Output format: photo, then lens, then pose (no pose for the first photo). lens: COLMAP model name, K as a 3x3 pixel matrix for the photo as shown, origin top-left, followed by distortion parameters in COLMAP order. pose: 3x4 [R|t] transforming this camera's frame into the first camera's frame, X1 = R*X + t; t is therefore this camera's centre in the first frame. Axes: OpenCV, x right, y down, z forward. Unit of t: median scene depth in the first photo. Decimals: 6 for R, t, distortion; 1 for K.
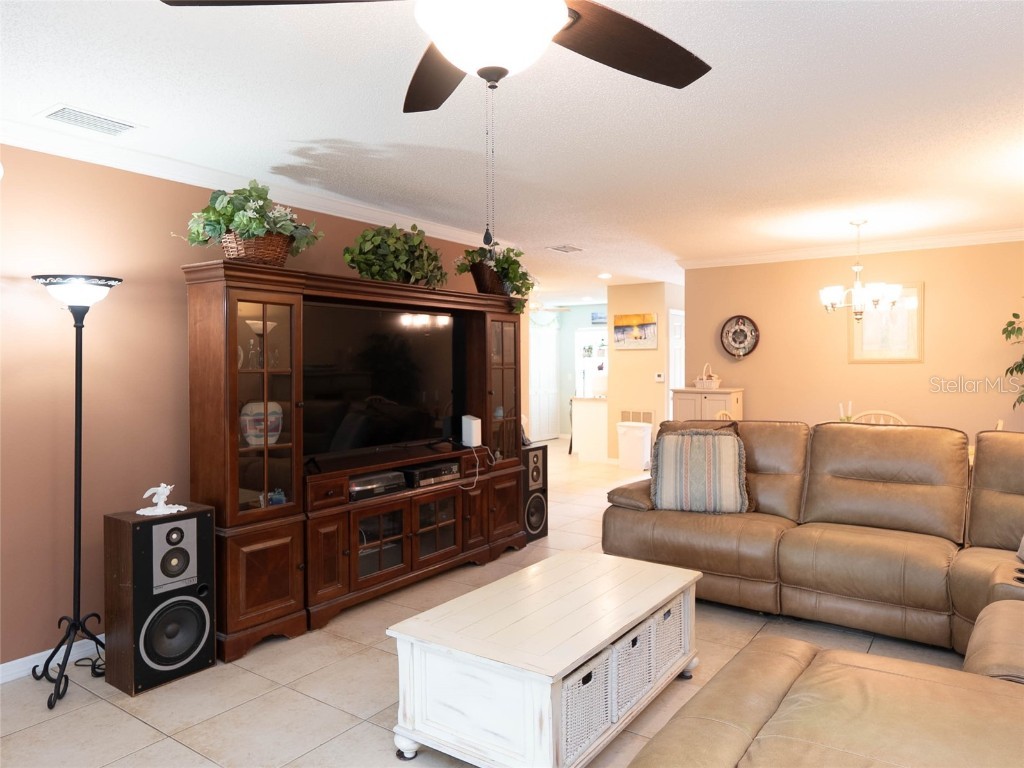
lens RADIAL K [[688.0, 0, 508.2], [0, 688.0, 380.8], [0, 0, 1]] dist [-0.001983, -0.000967]
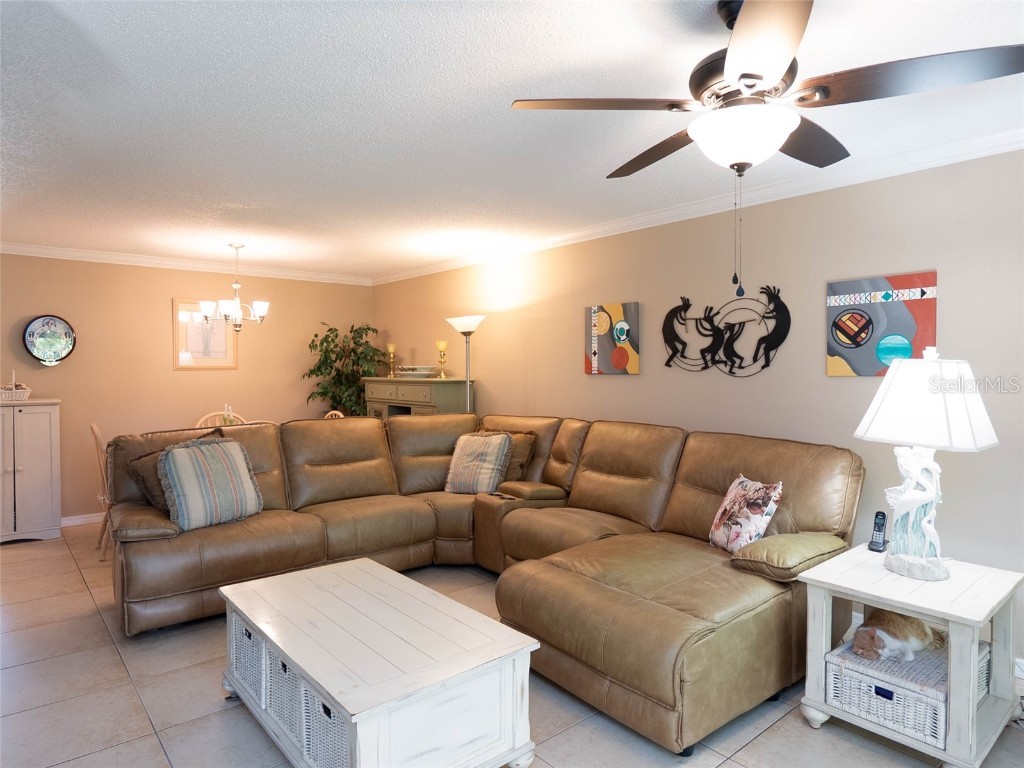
lens RADIAL K [[627.2, 0, 512.0], [0, 627.2, 384.0], [0, 0, 1]] dist [-0.006967, -0.000979]
pose [[0.252430, -0.020044, 0.967407, -0.462983], [0.023776, 0.999612, 0.014507, -0.007964], [-0.967323, 0.019339, 0.252809, 0.374914]]
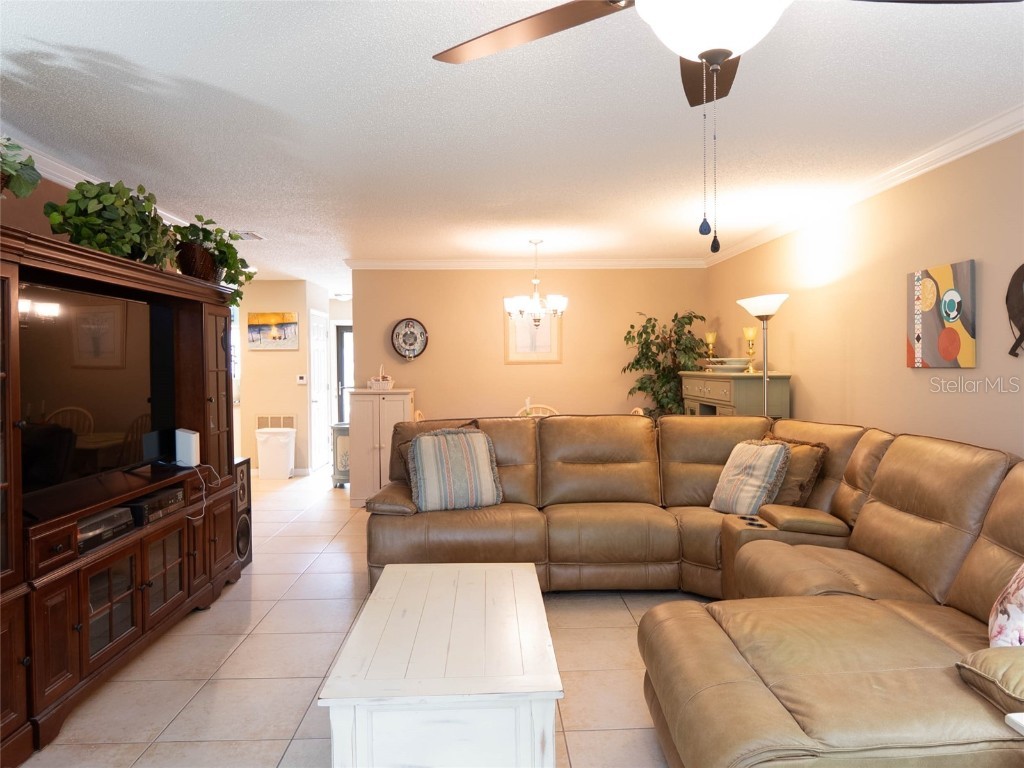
lens RADIAL K [[688.0, 0, 508.2], [0, 688.0, 380.8], [0, 0, 1]] dist [-0.001983, -0.000967]
pose [[0.798849, -0.016809, 0.601297, -0.274080], [0.018838, 0.999818, 0.002923, -0.001773], [-0.601237, 0.008993, 0.799020, 0.135890]]
